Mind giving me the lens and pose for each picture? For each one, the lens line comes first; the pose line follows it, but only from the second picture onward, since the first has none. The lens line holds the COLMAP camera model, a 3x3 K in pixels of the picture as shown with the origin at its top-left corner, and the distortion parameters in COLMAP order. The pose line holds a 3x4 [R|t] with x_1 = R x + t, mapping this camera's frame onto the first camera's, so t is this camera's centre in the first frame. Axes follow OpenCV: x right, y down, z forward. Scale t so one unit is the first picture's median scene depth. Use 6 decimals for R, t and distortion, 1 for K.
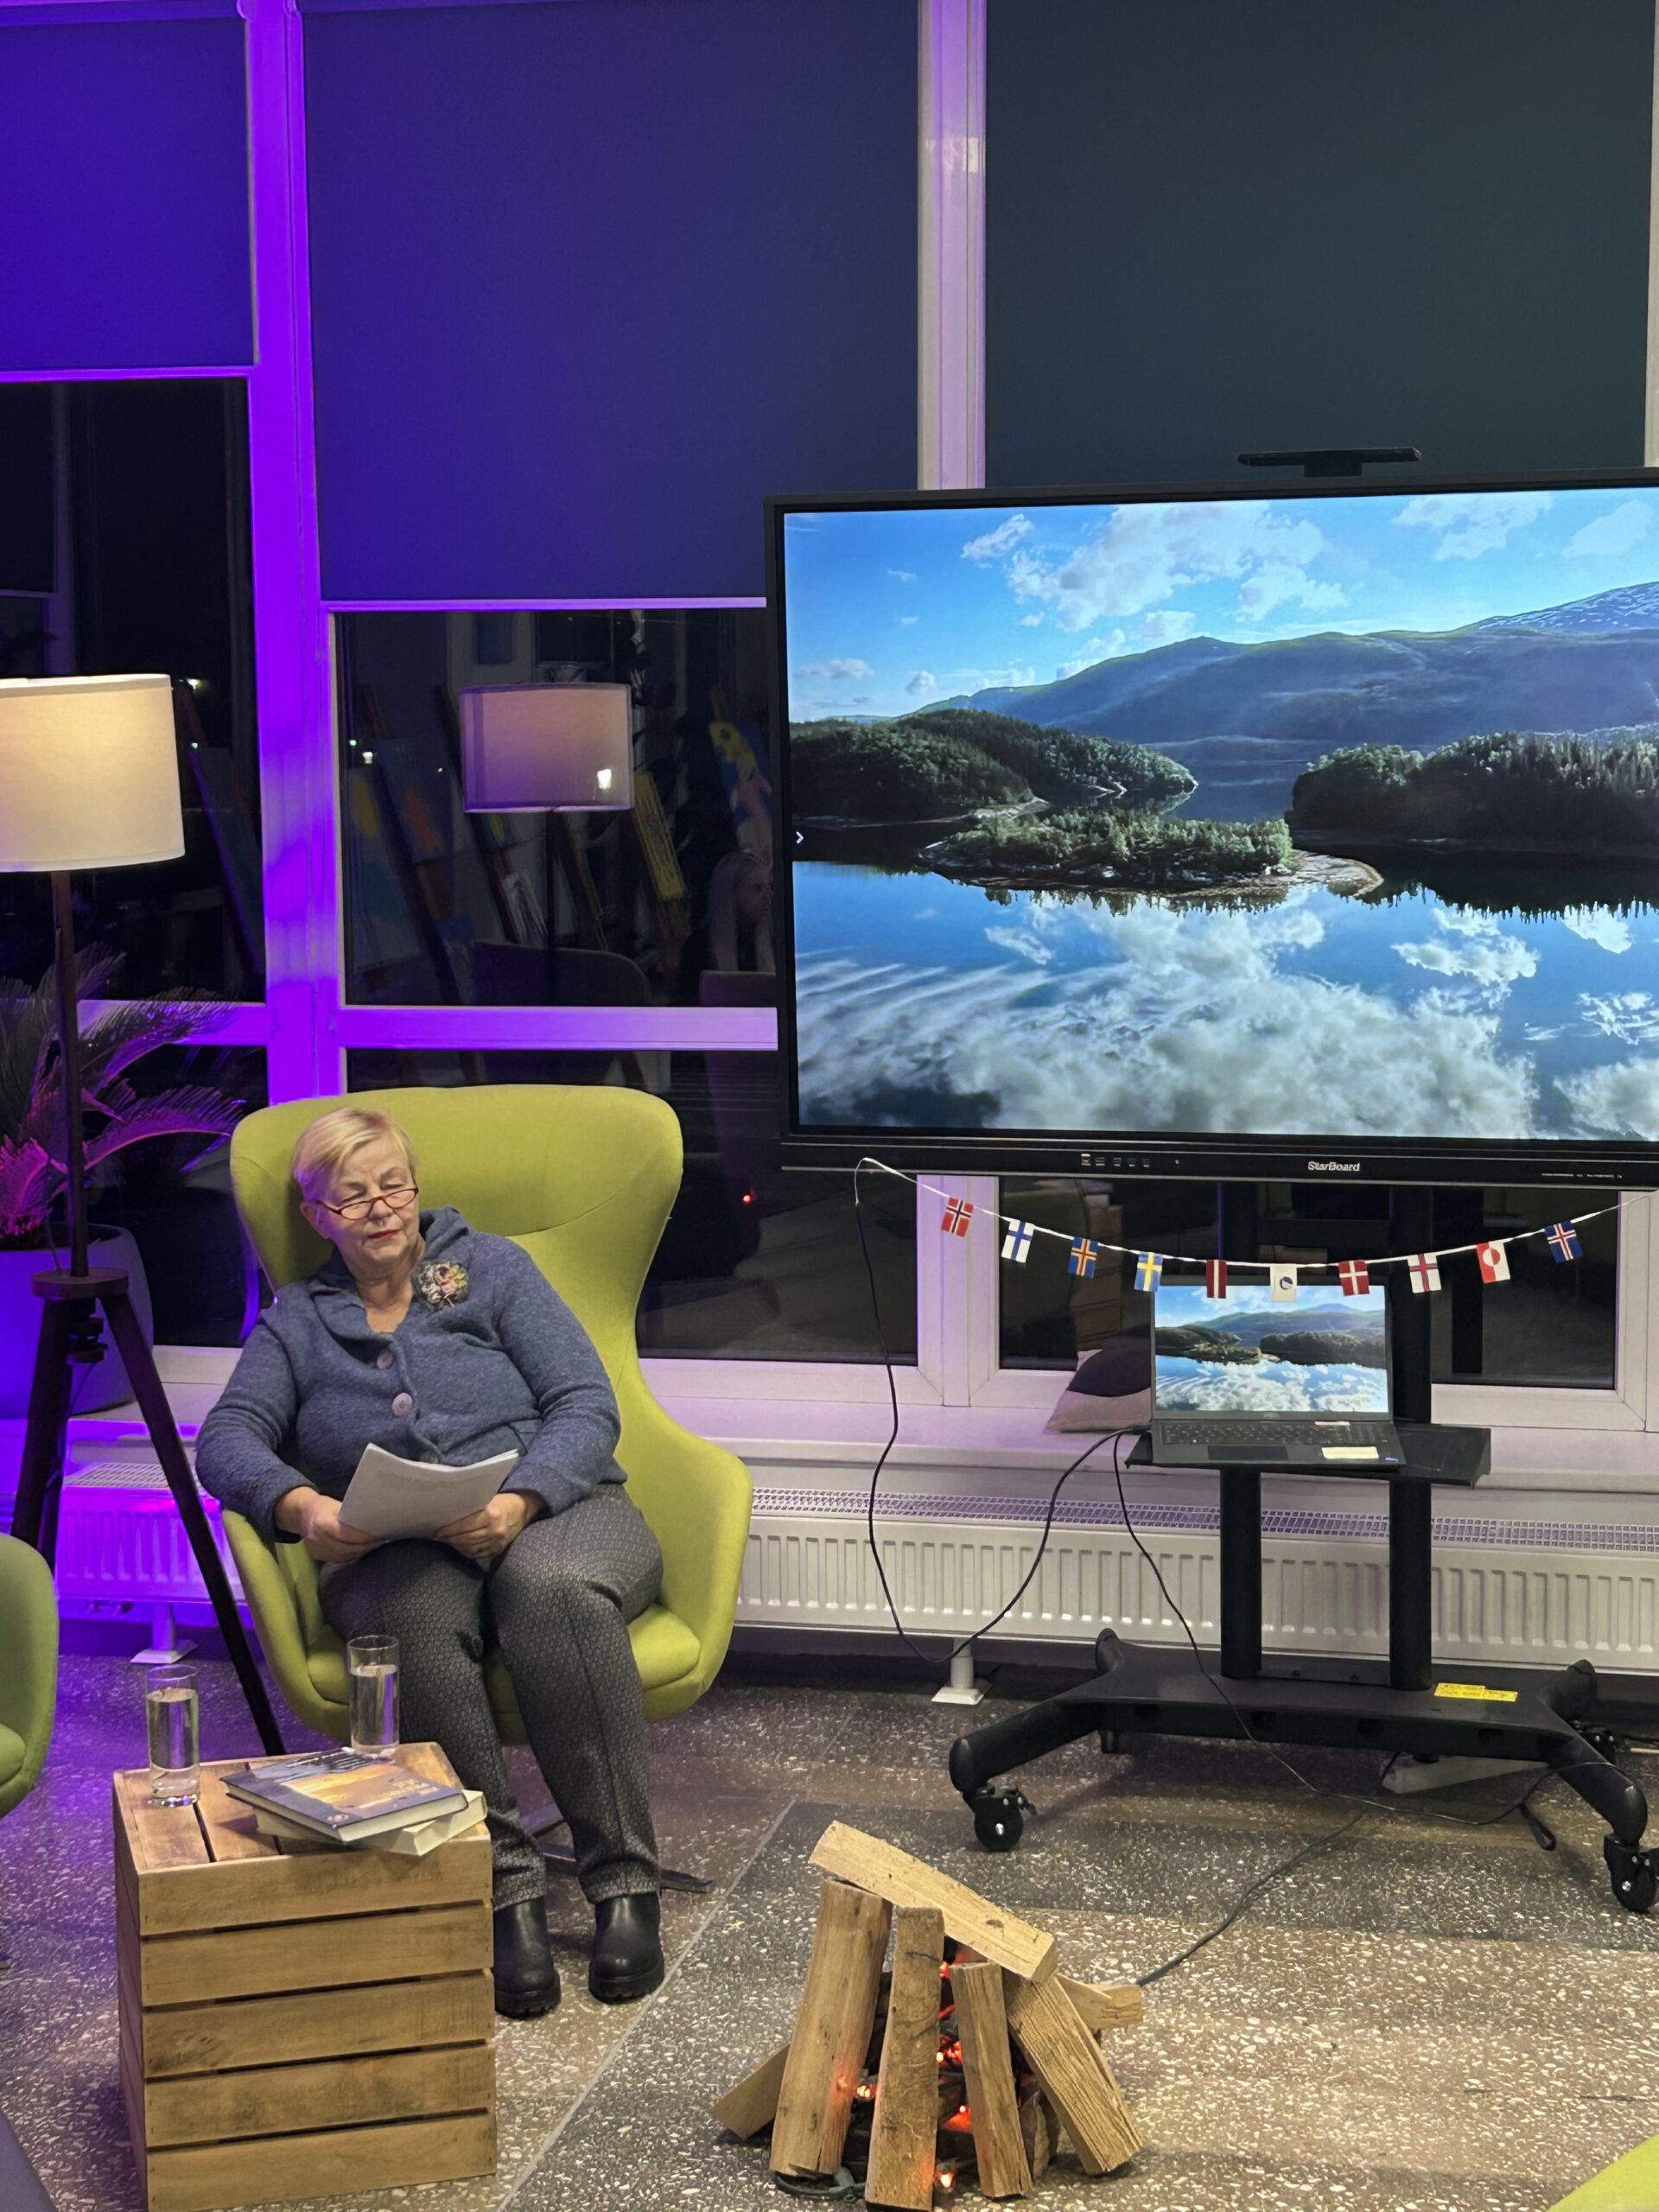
lens RADIAL K [[3623.9, 0, 833.9], [0, 3623.9, 1137.5], [0, 0, 1]] dist [0.083989, 0.000000]
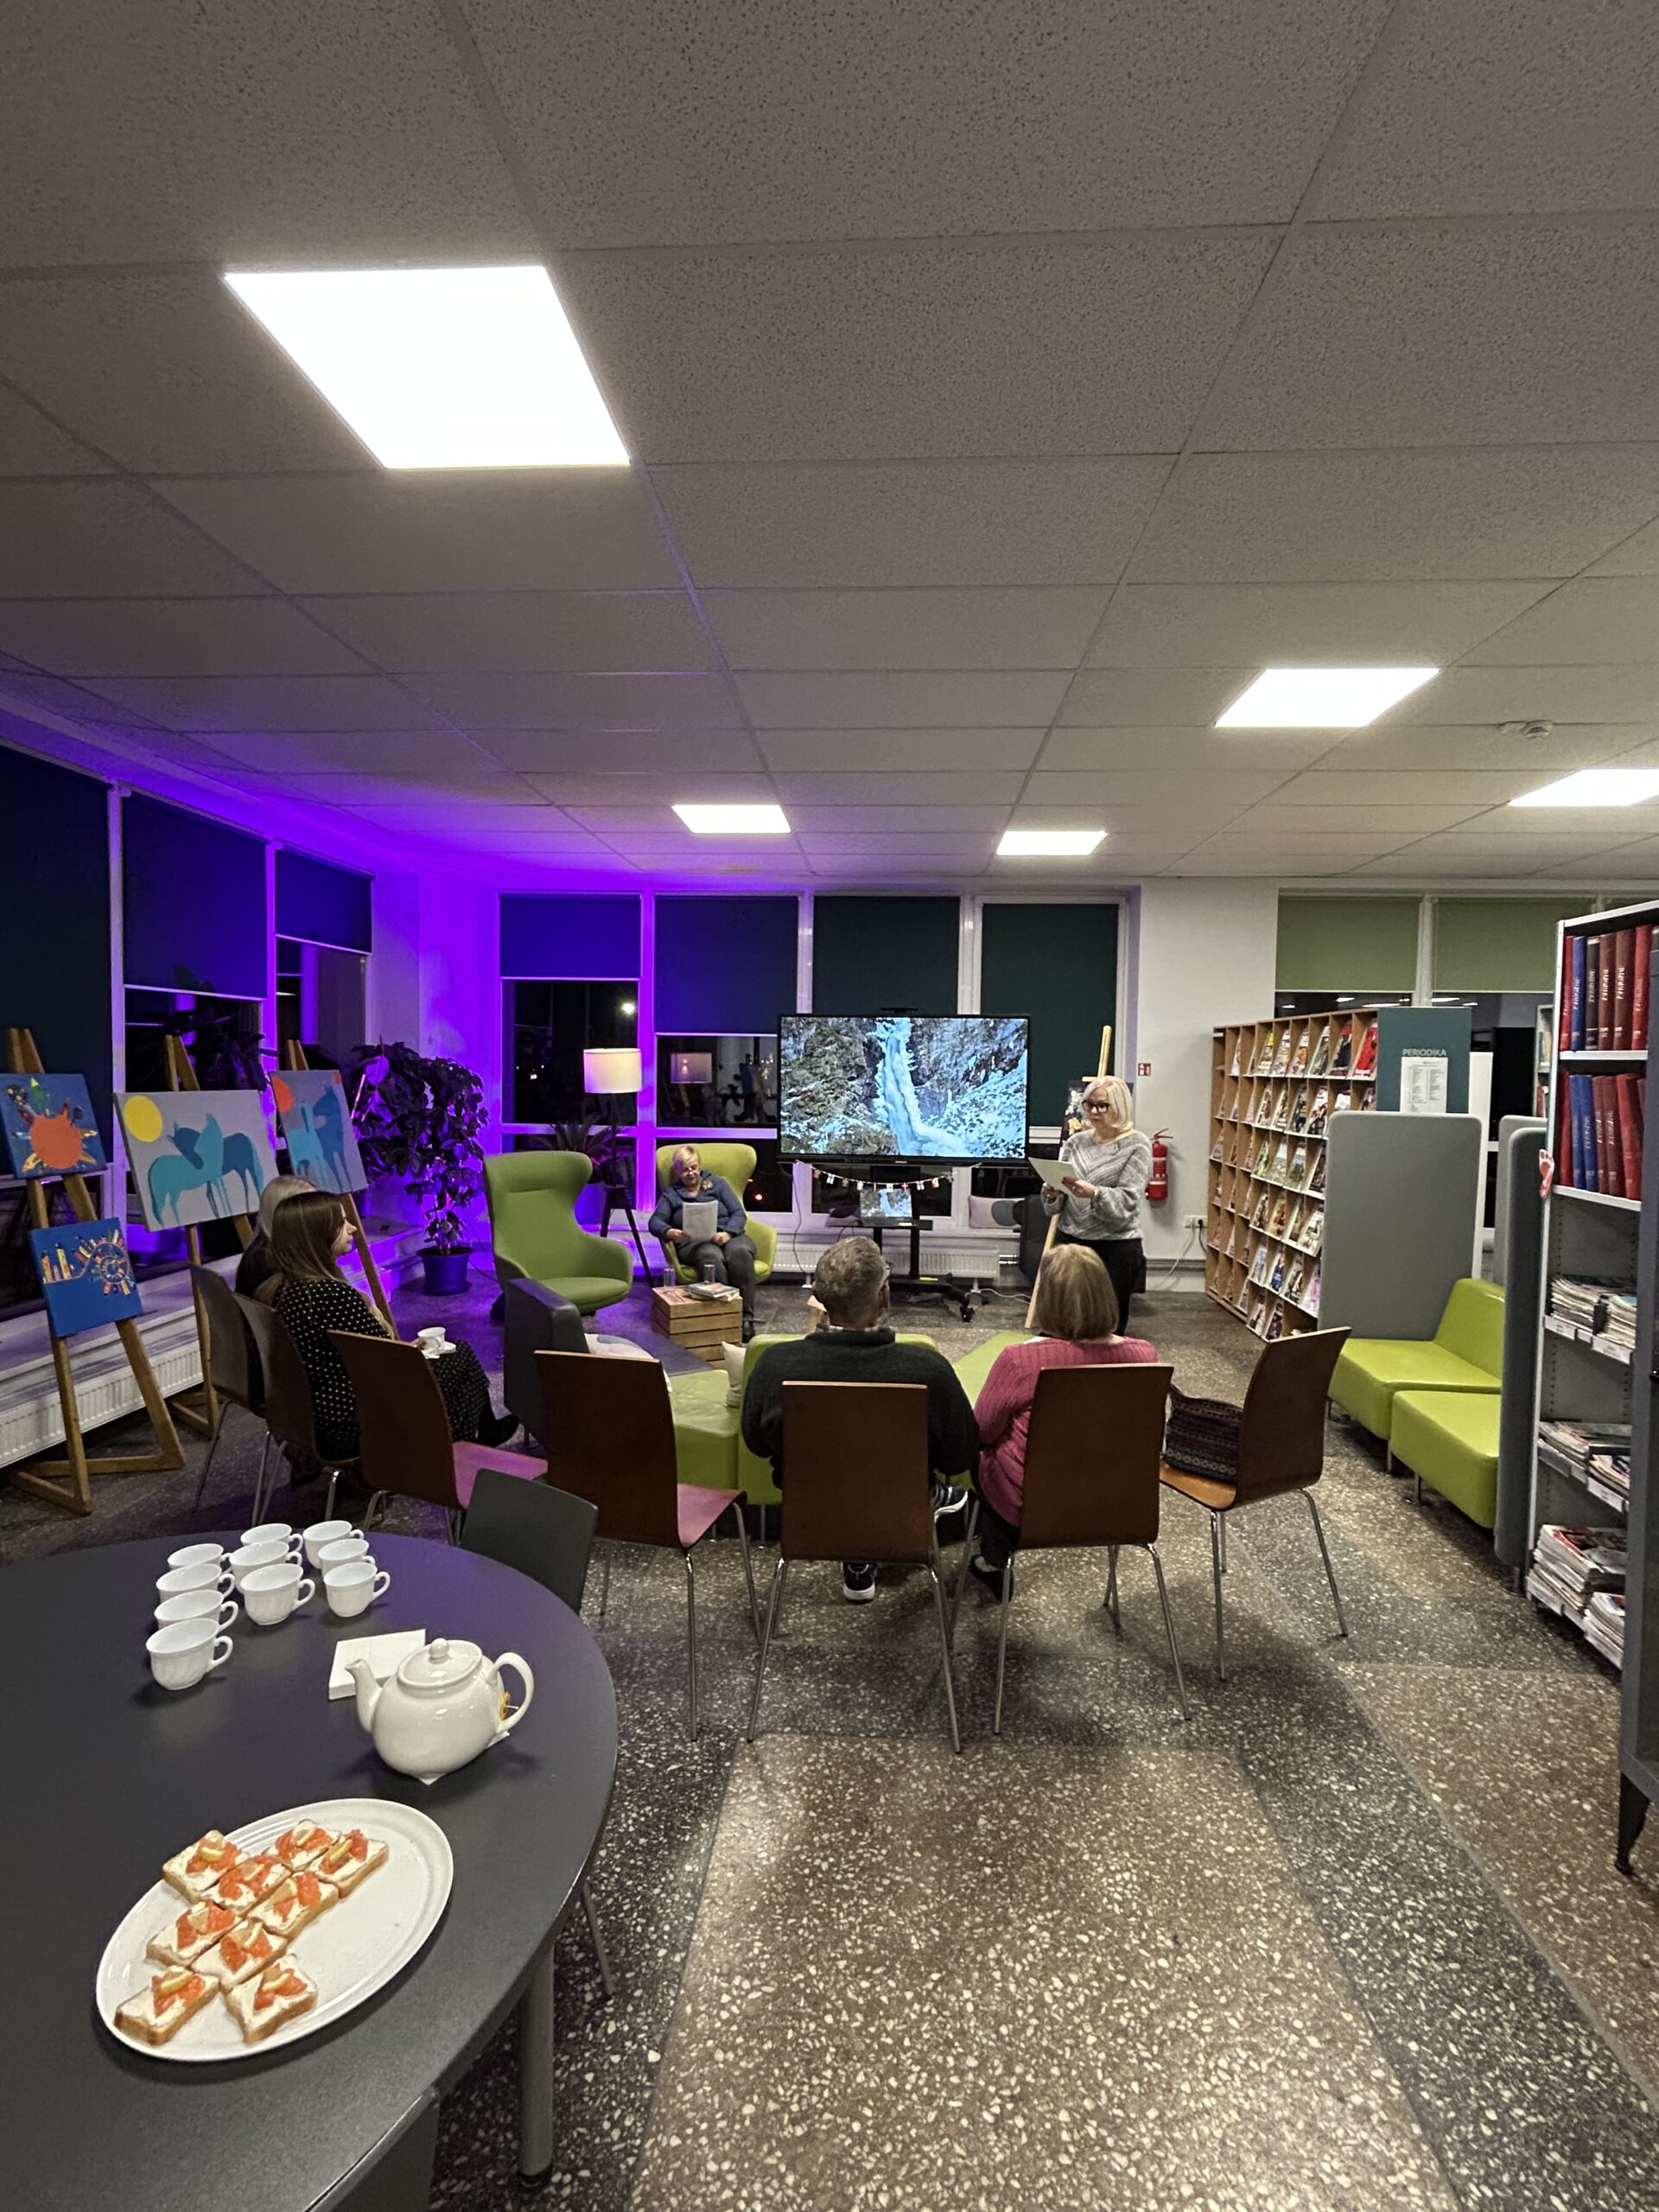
lens RADIAL K [[1020.1, 0, 840.1], [0, 1020.1, 1098.8], [0, 0, 1]] dist [-0.004454, -0.000608]
pose [[0.987172, 0.016476, 0.158811, -0.142394], [-0.003209, 0.996508, -0.083432, 0.036034], [-0.159631, 0.081852, 0.983777, -0.257654]]
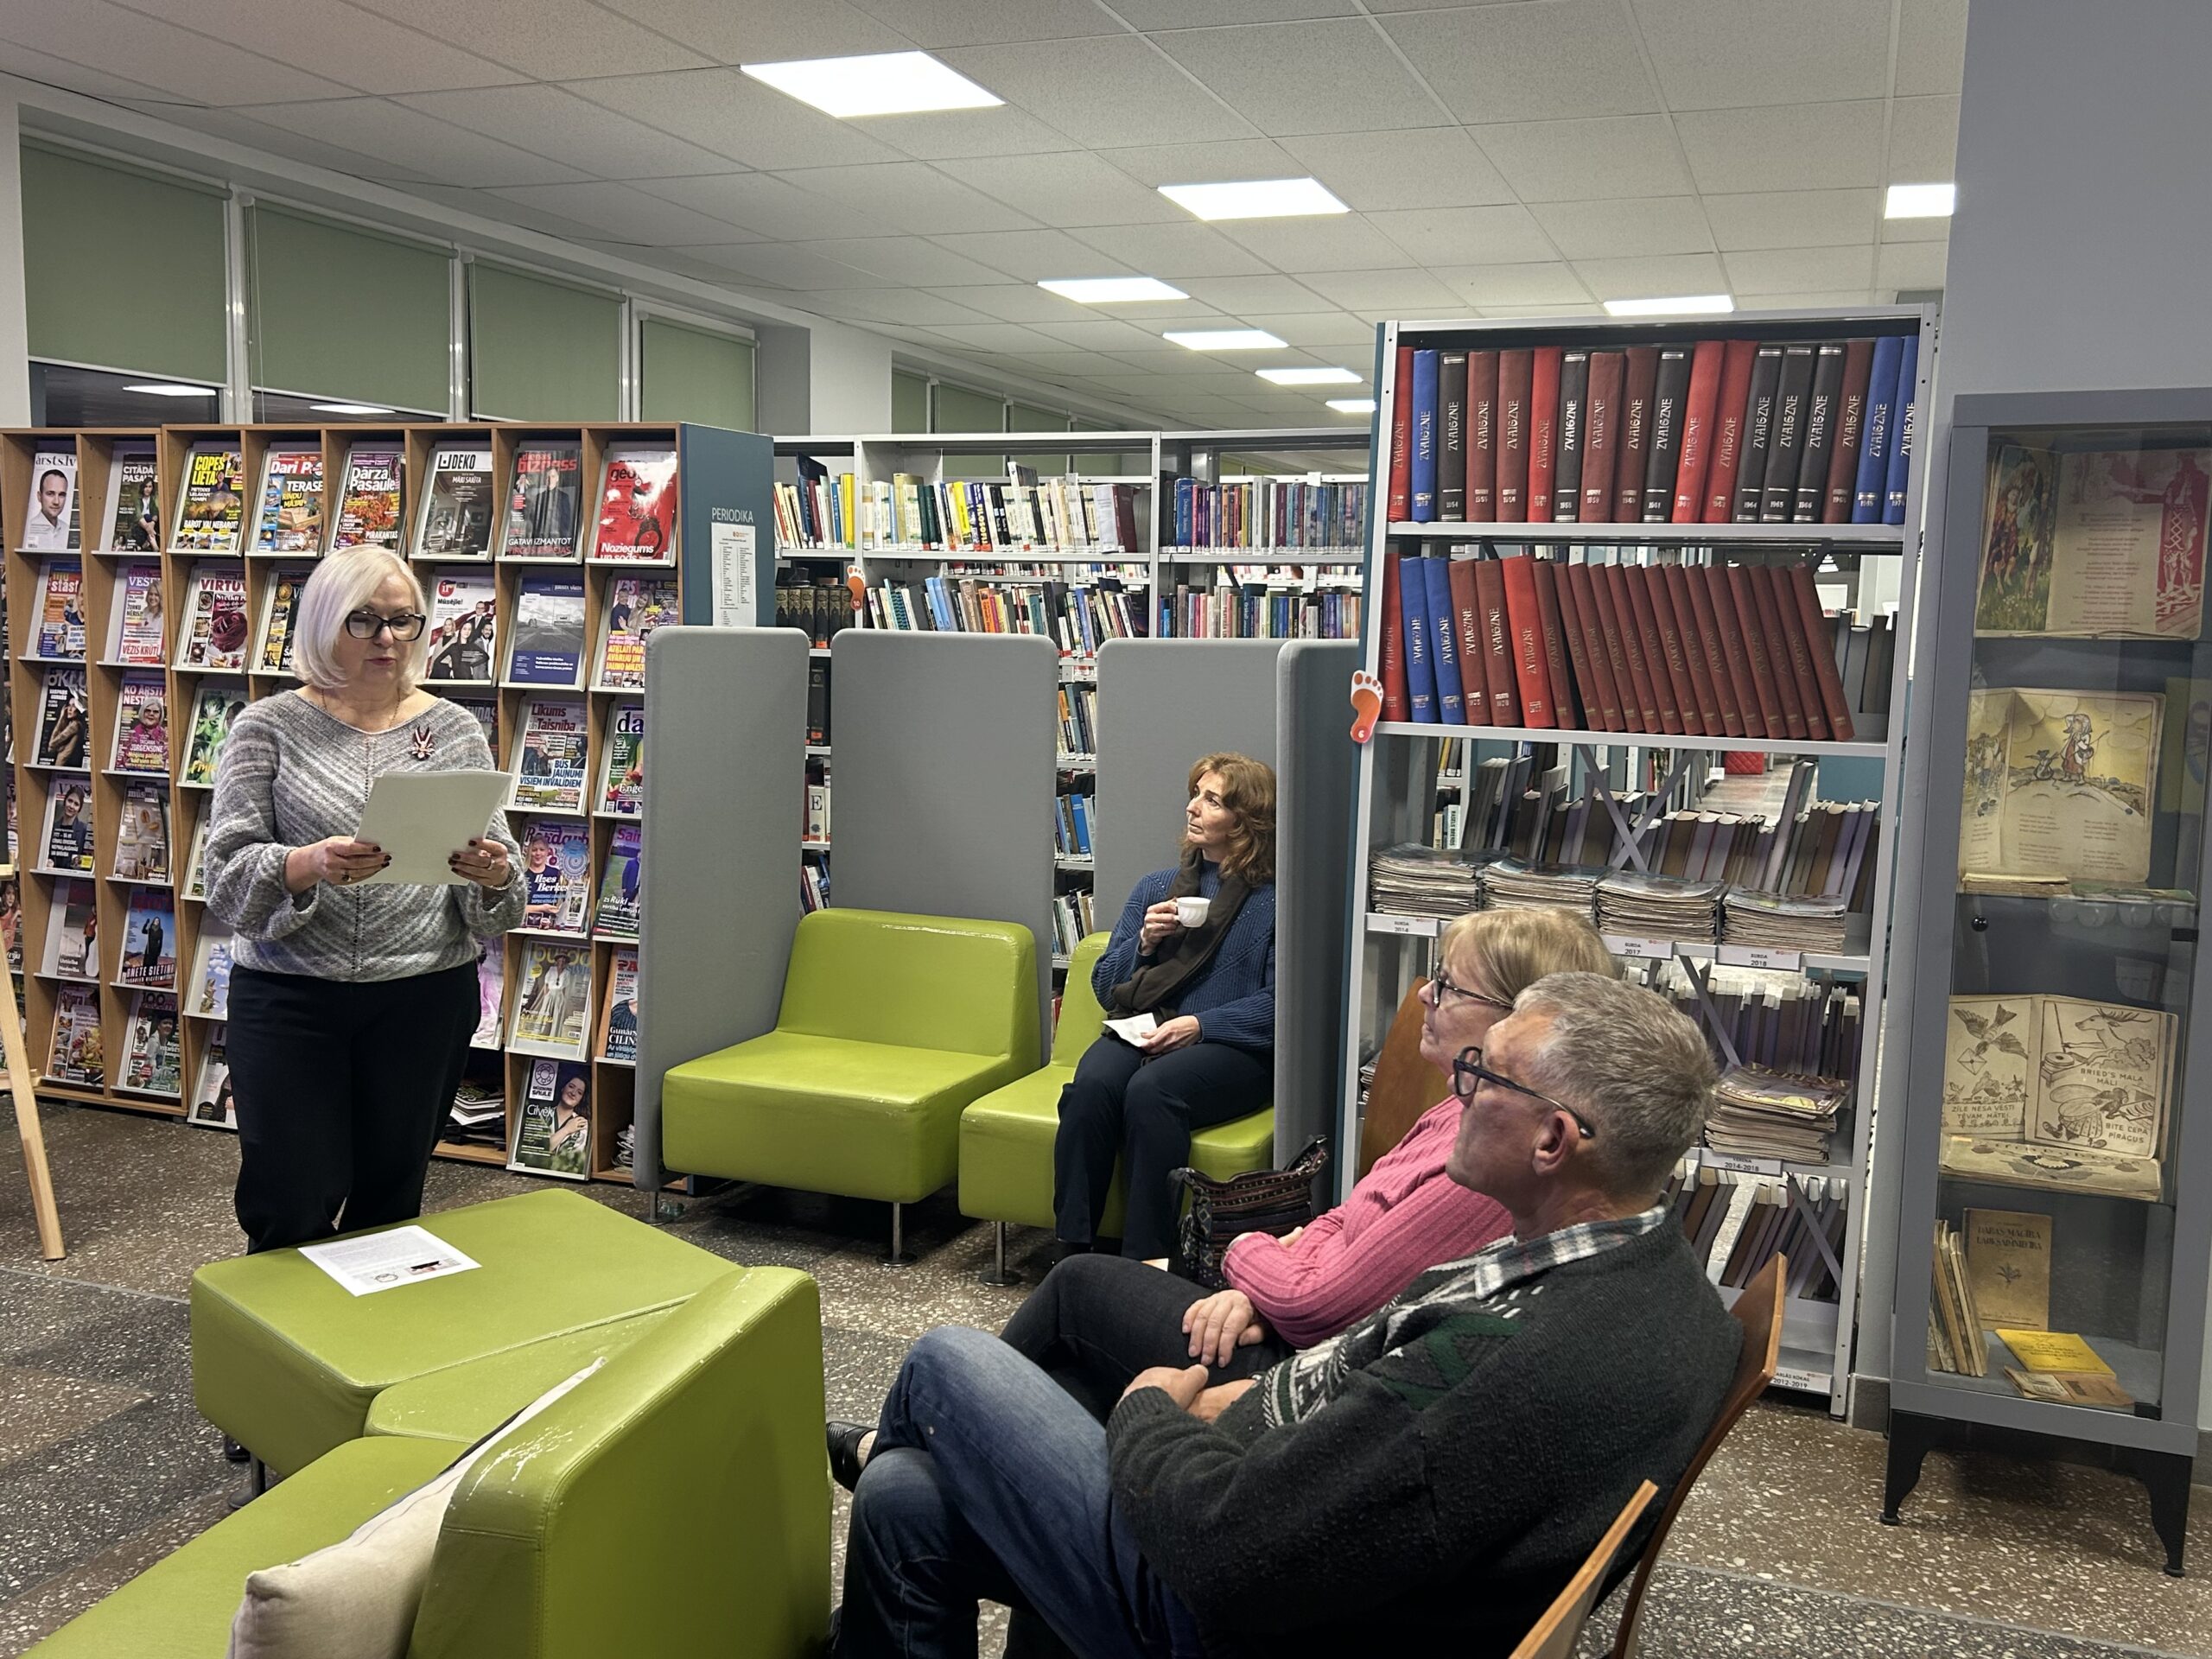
lens RADIAL K [[1918.3, 0, 1121.6], [0, 1918.3, 845.0], [0, 0, 1]] dist [0.034158, -0.037764]
pose [[0.136974, -0.113905, 0.984004, -0.391468], [0.092001, 0.990536, 0.101855, -0.001011], [-0.986293, 0.076578, 0.146157, 0.232808]]
